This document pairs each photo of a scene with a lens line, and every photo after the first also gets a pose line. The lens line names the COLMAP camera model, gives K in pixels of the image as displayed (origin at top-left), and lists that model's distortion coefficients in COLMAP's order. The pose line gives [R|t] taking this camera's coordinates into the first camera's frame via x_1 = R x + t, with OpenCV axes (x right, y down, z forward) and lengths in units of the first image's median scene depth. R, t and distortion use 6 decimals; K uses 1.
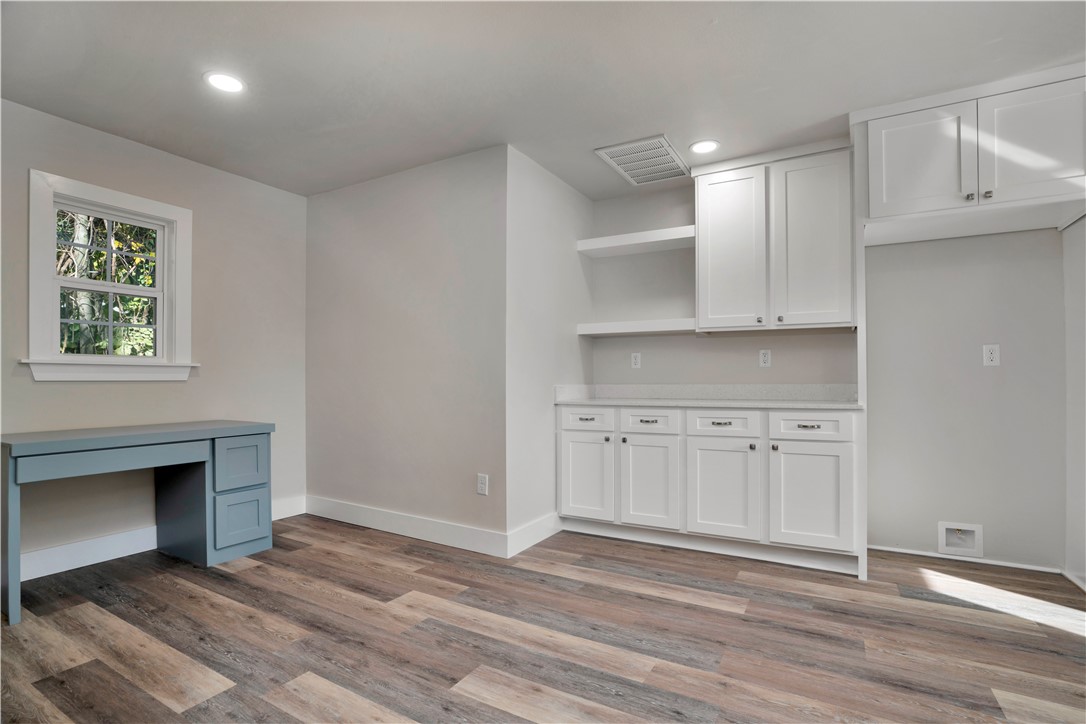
lens RADIAL K [[520.2, 0, 545.3], [0, 520.2, 377.2], [0, 0, 1]] dist [-0.063895, 0.021821]
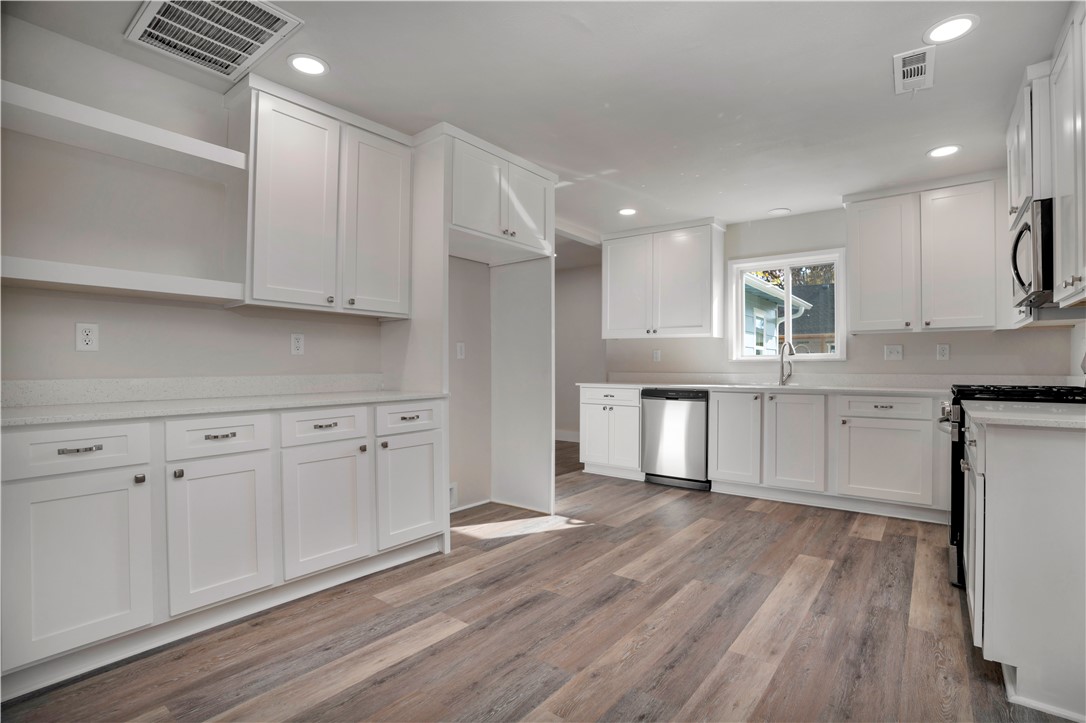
lens RADIAL K [[512.8, 0, 543.0], [0, 512.8, 361.5], [0, 0, 1]] dist [-0.063619, 0.020675]
pose [[0.146189, 0.011119, 0.989194, -0.422990], [-0.003933, 0.999935, -0.010659, -0.001929], [-0.989249, -0.002332, 0.146223, 0.624895]]
